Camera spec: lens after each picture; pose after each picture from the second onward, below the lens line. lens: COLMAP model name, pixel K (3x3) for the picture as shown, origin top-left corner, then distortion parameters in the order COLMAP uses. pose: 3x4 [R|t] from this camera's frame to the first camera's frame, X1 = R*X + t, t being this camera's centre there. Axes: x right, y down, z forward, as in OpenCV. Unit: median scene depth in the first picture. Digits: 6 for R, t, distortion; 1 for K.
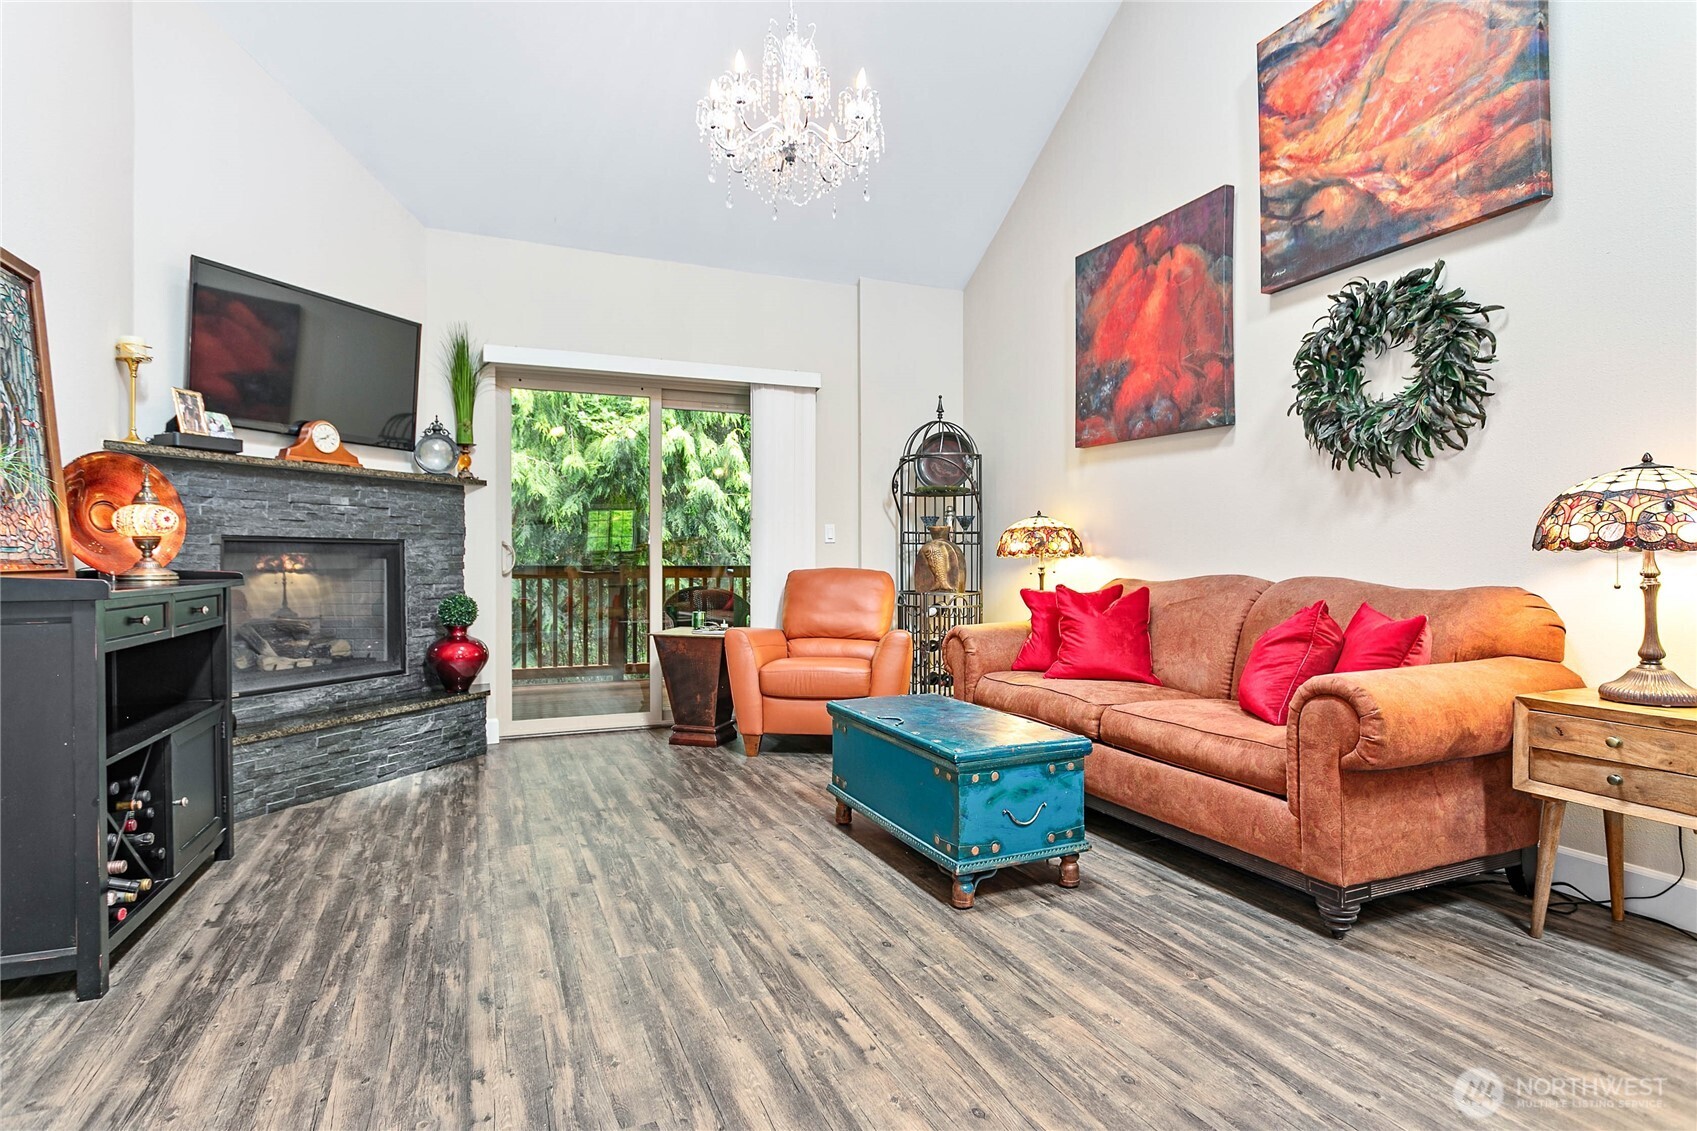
lens RADIAL K [[879.8, 0, 845.2], [0, 879.8, 563.0], [0, 0, 1]] dist [-0.001606, 0.000212]
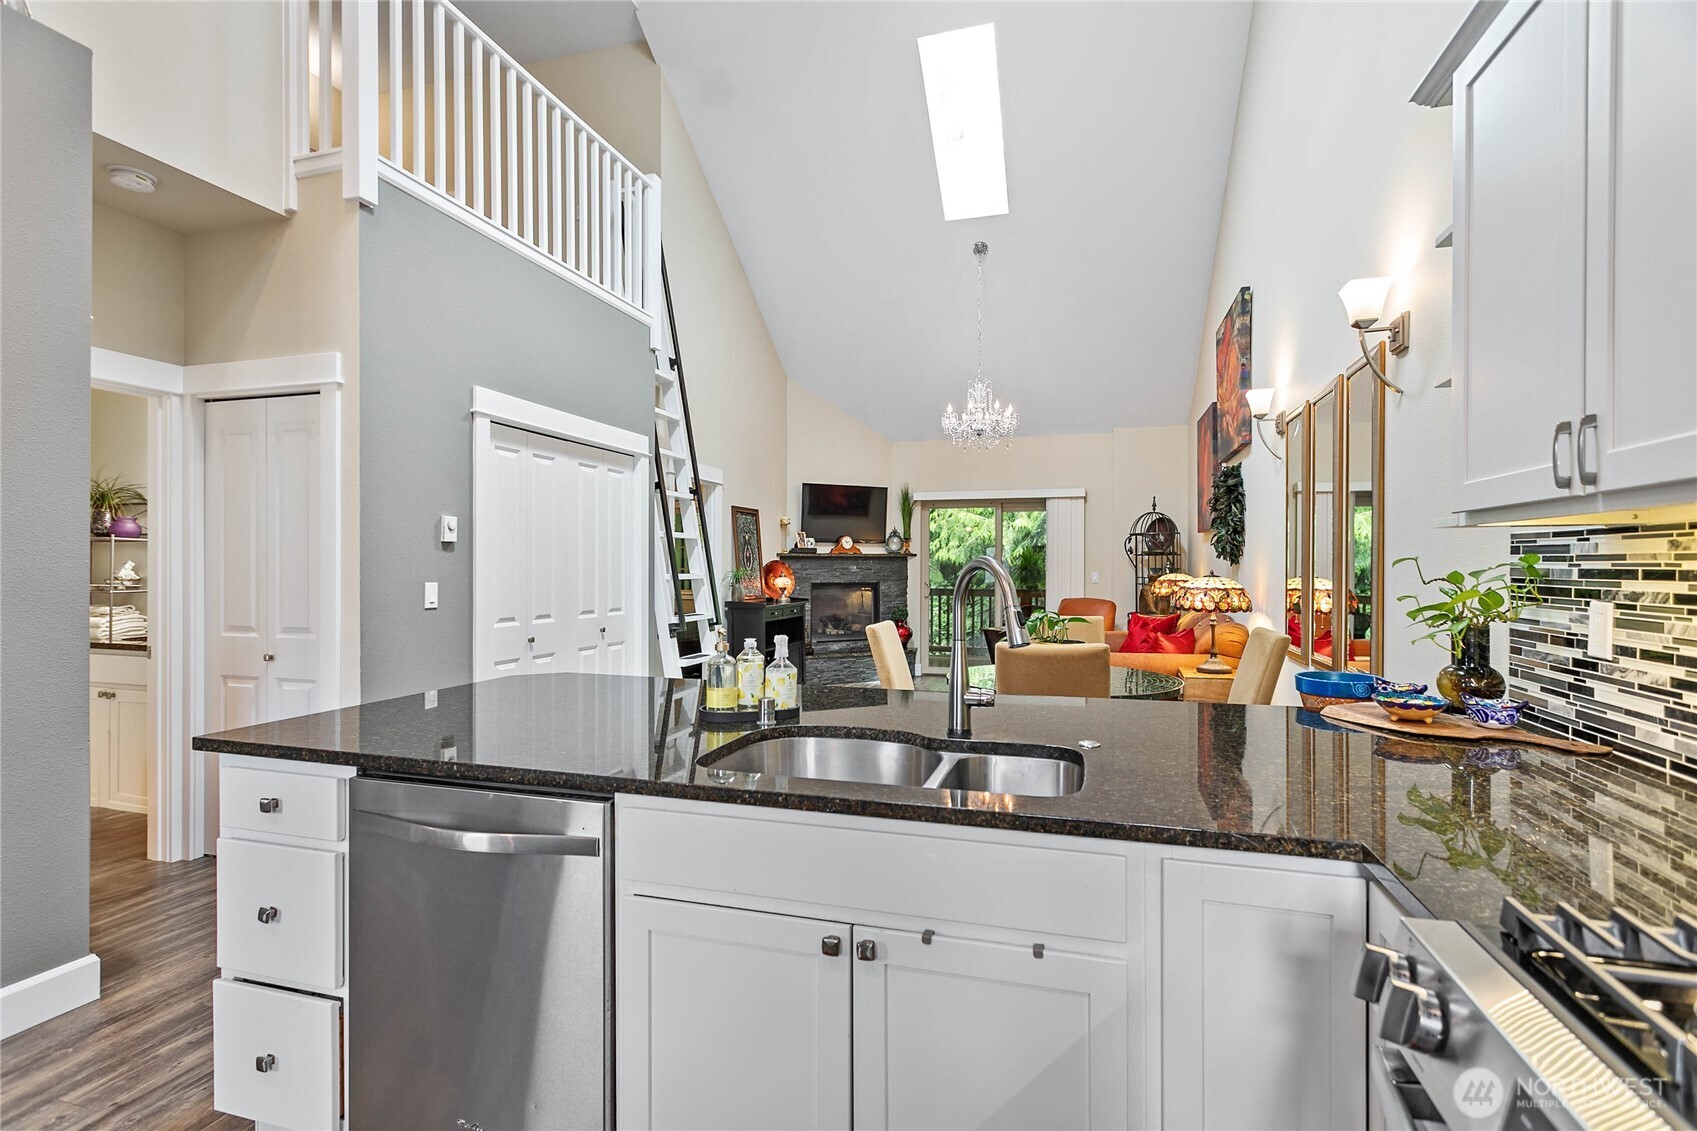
lens RADIAL K [[805.4, 0, 848.5], [0, 805.4, 567.7], [0, 0, 1]] dist [-0.000391, 0.000079]
pose [[0.776810, 0.003647, -0.629724, 0.865654], [-0.005268, 0.999986, -0.000706, -0.069970], [0.629713, 0.003866, 0.776818, -0.789384]]
